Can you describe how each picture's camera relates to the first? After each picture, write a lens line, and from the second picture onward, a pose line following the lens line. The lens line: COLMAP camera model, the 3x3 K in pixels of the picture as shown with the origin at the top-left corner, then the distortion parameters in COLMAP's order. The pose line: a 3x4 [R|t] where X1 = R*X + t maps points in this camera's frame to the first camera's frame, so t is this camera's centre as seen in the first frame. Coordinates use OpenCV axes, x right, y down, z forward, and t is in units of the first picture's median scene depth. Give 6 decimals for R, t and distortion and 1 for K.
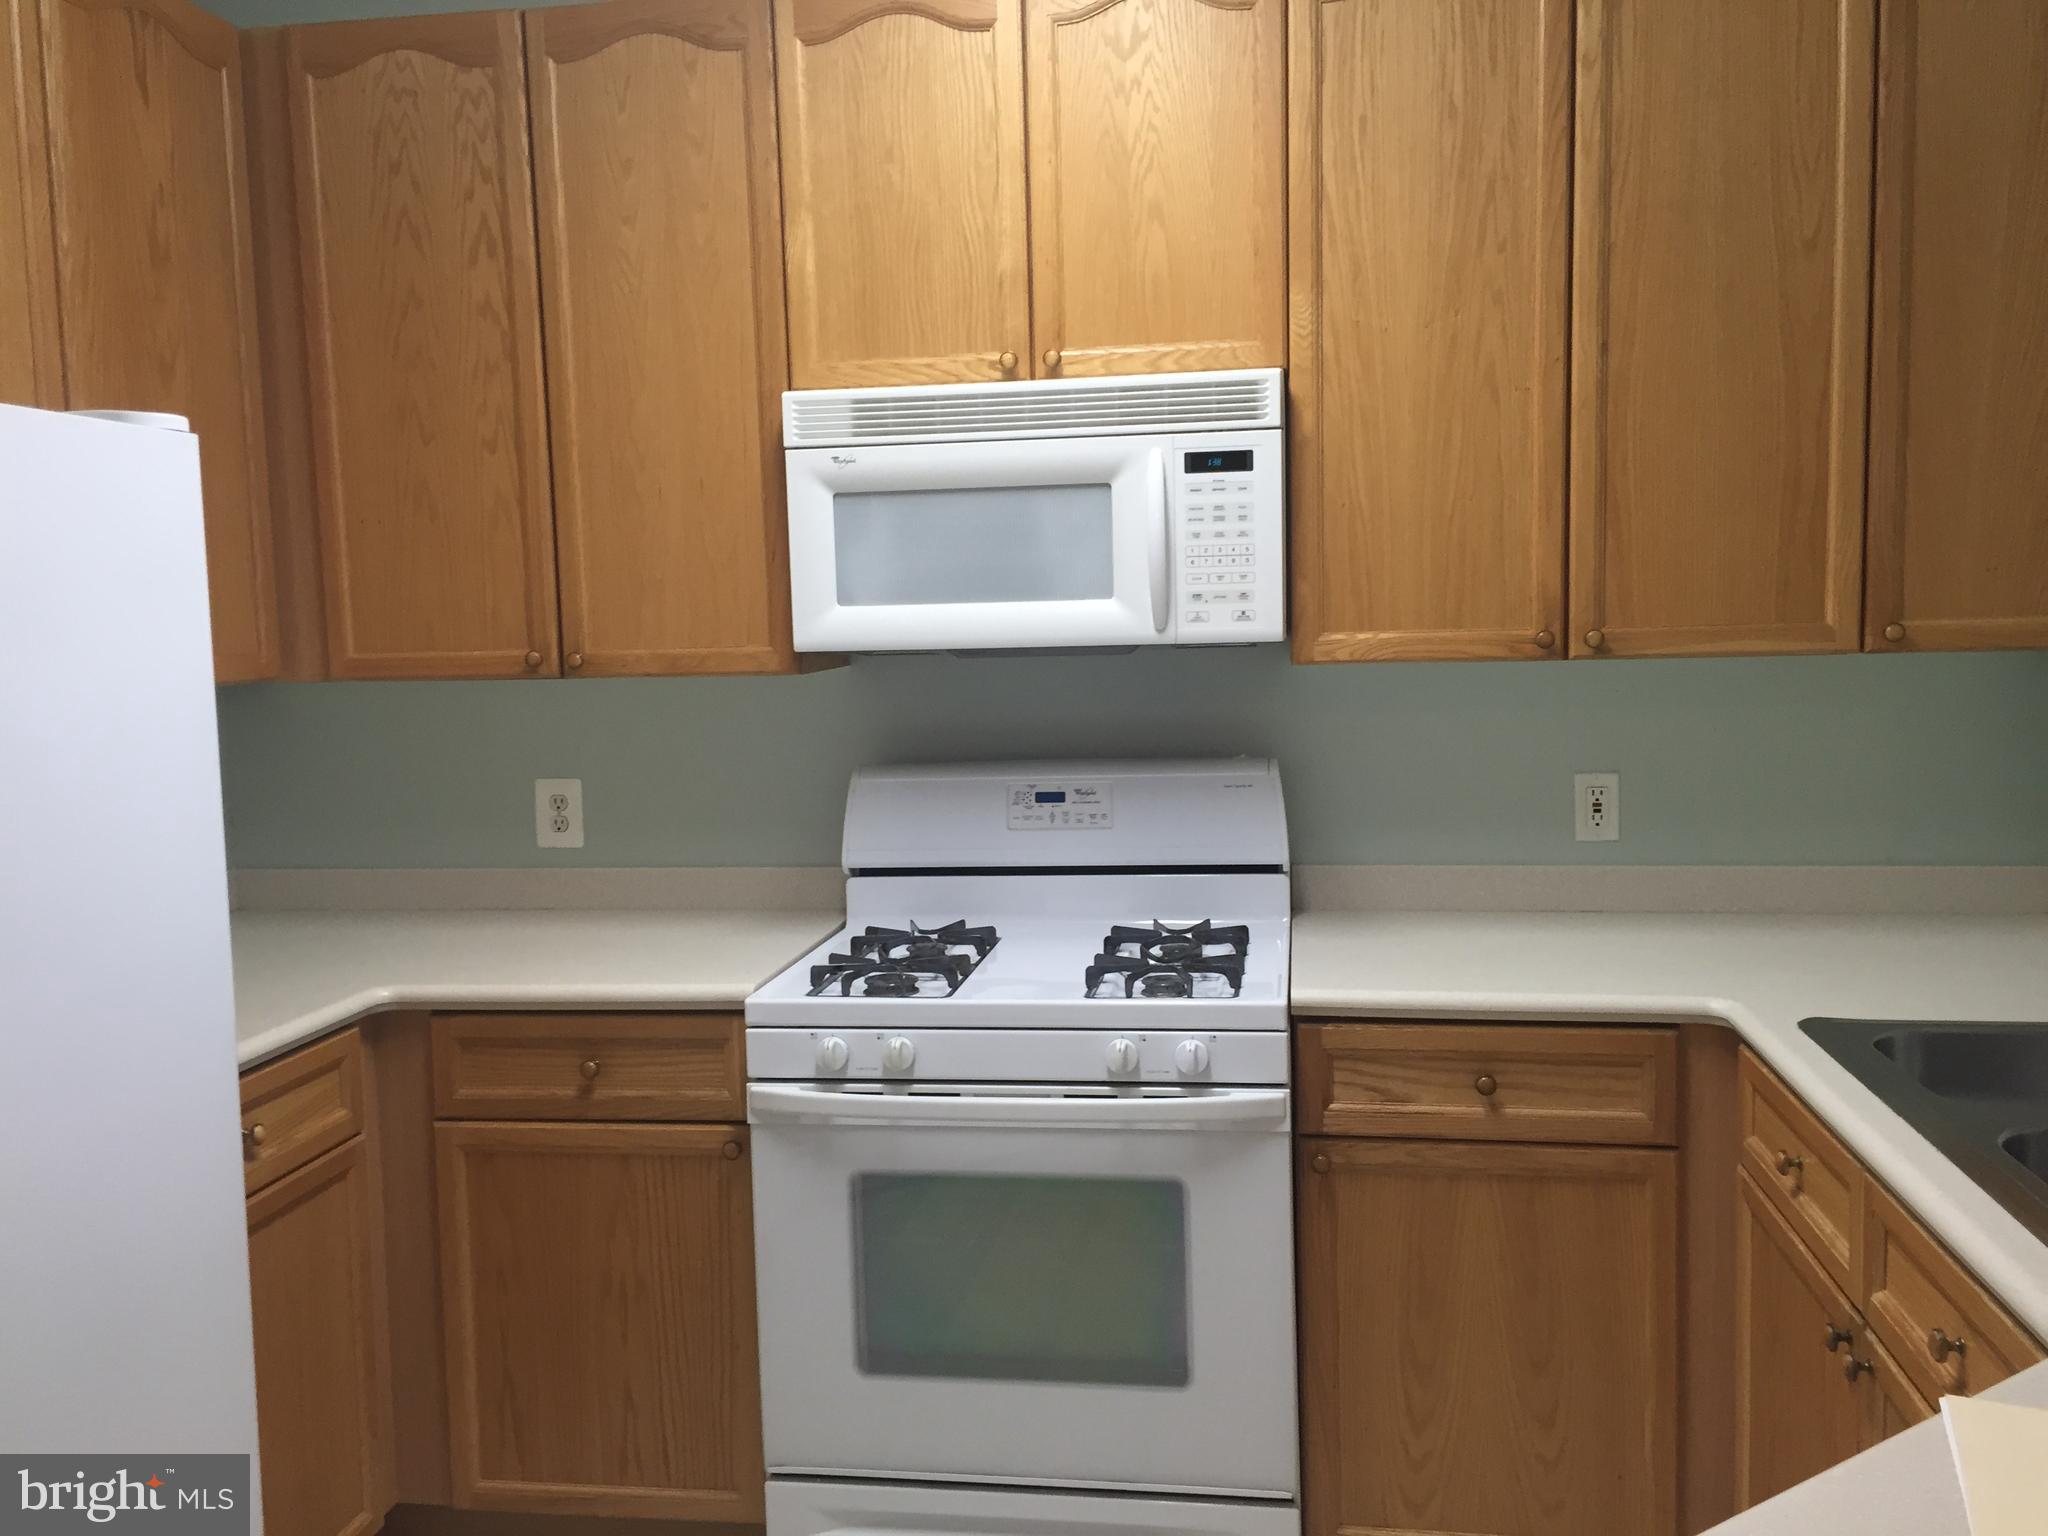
lens RADIAL K [[1780.7, 0, 1020.7], [0, 1780.7, 747.4], [0, 0, 1]] dist [0.095711, -0.103595]
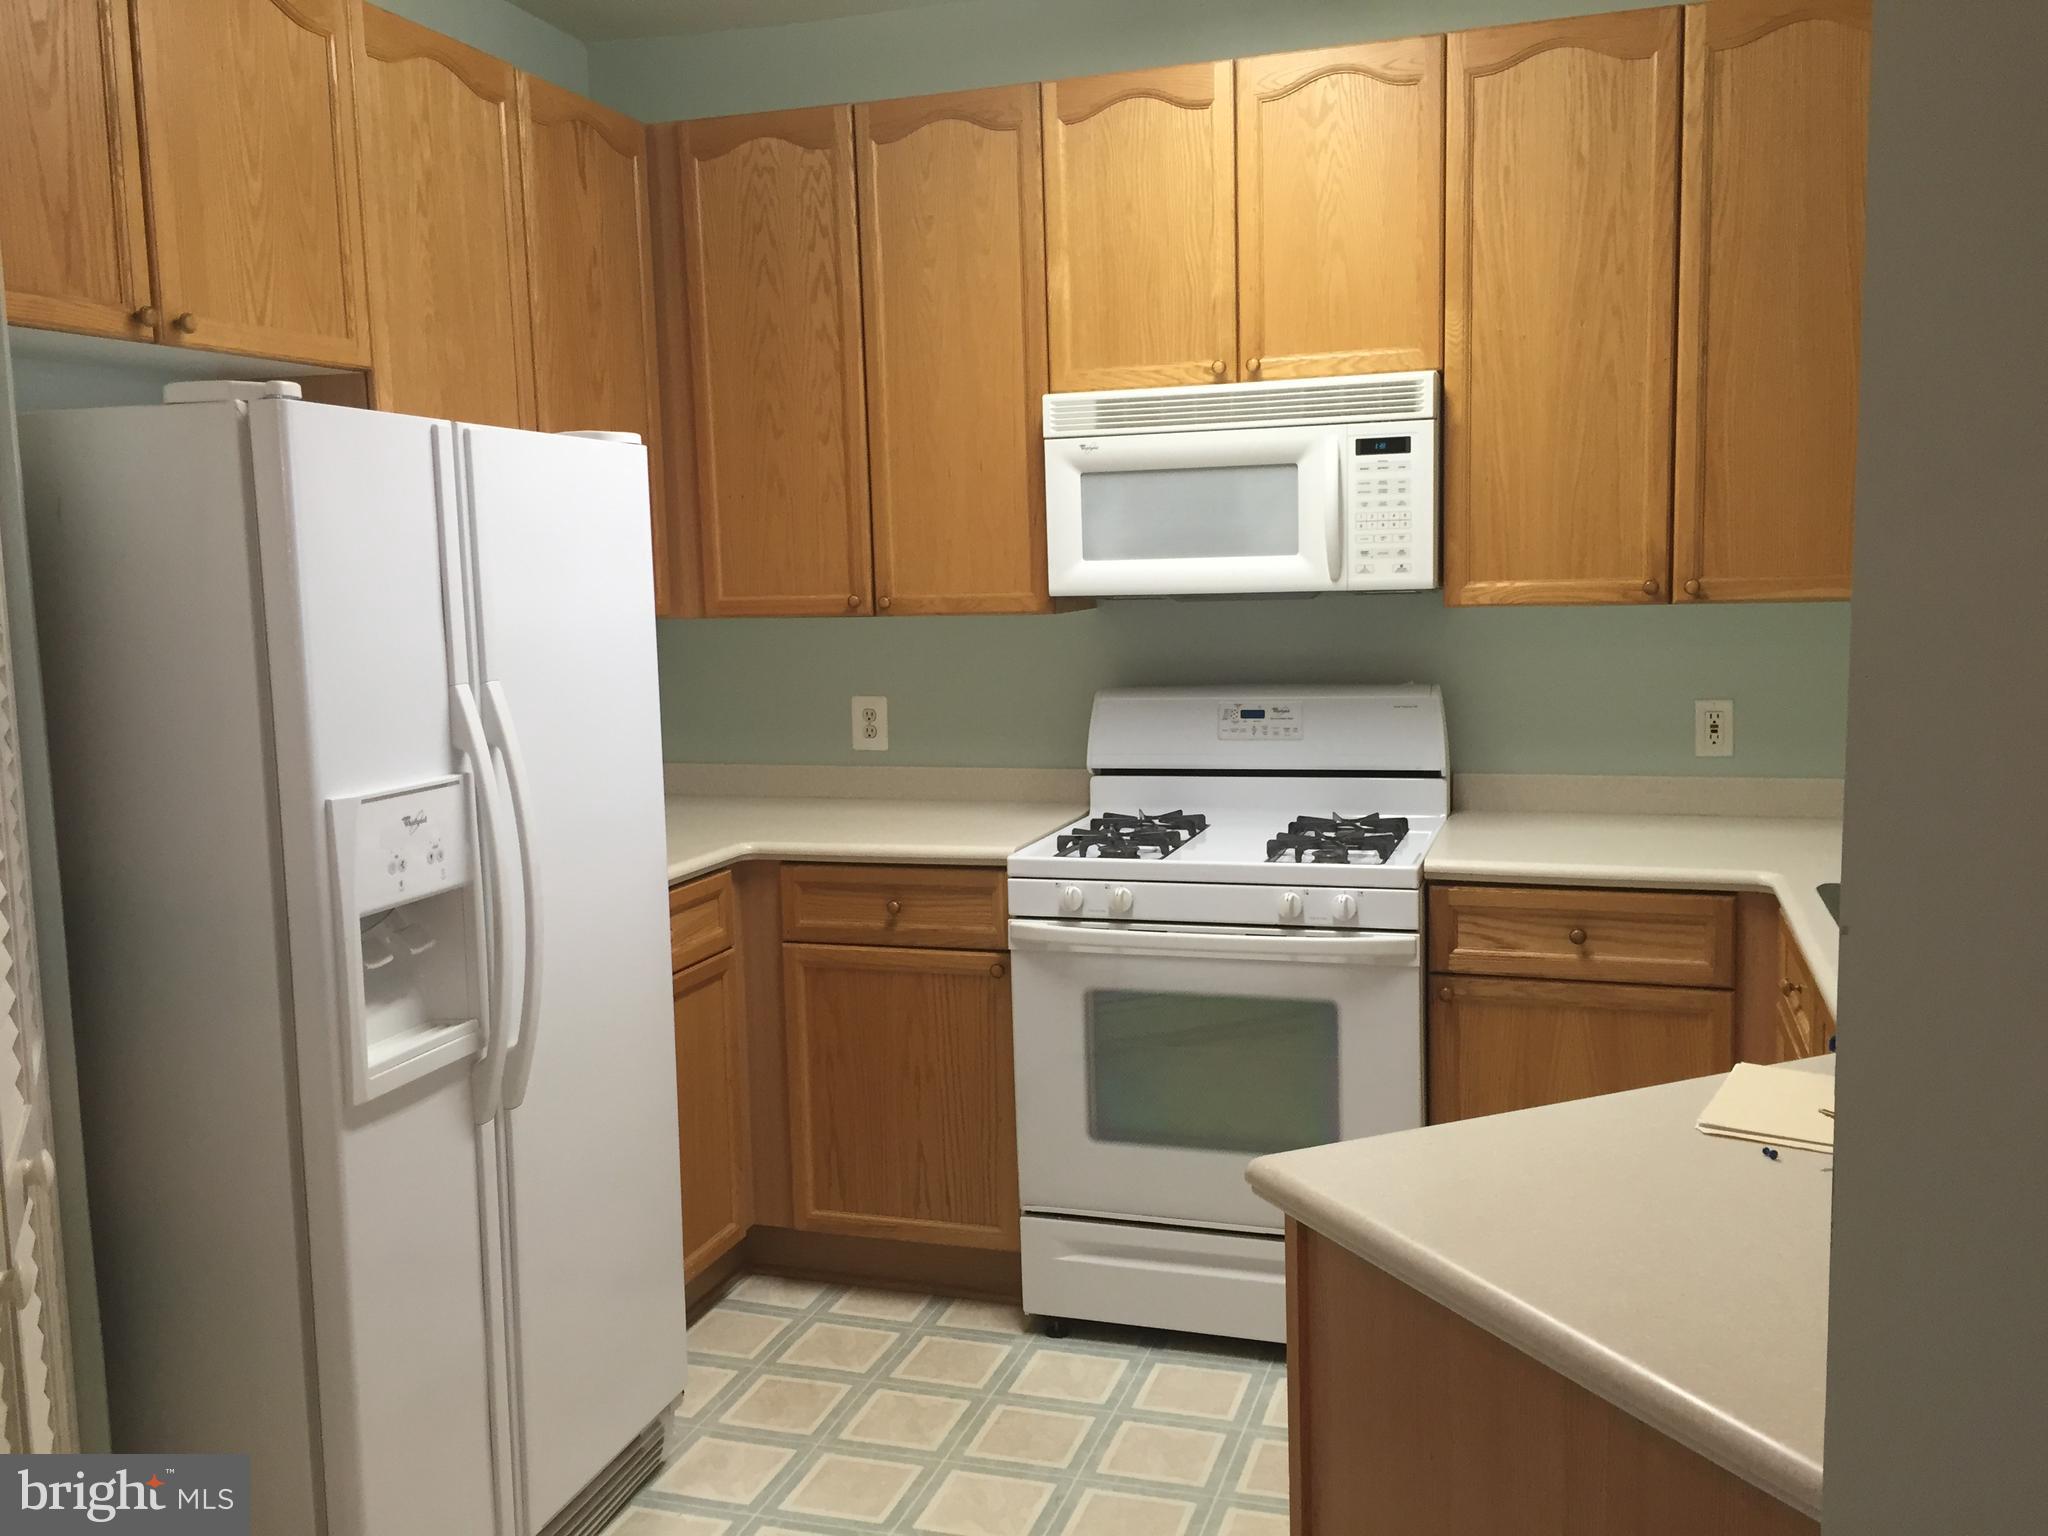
lens RADIAL K [[1780.7, 0, 1034.3], [0, 1780.7, 746.0], [0, 0, 1]] dist [0.095711, -0.103595]
pose [[0.988634, 0.016501, -0.149436, 0.058843], [-0.012511, 0.999541, 0.027600, 0.019980], [0.149822, -0.025417, 0.988386, -0.289726]]
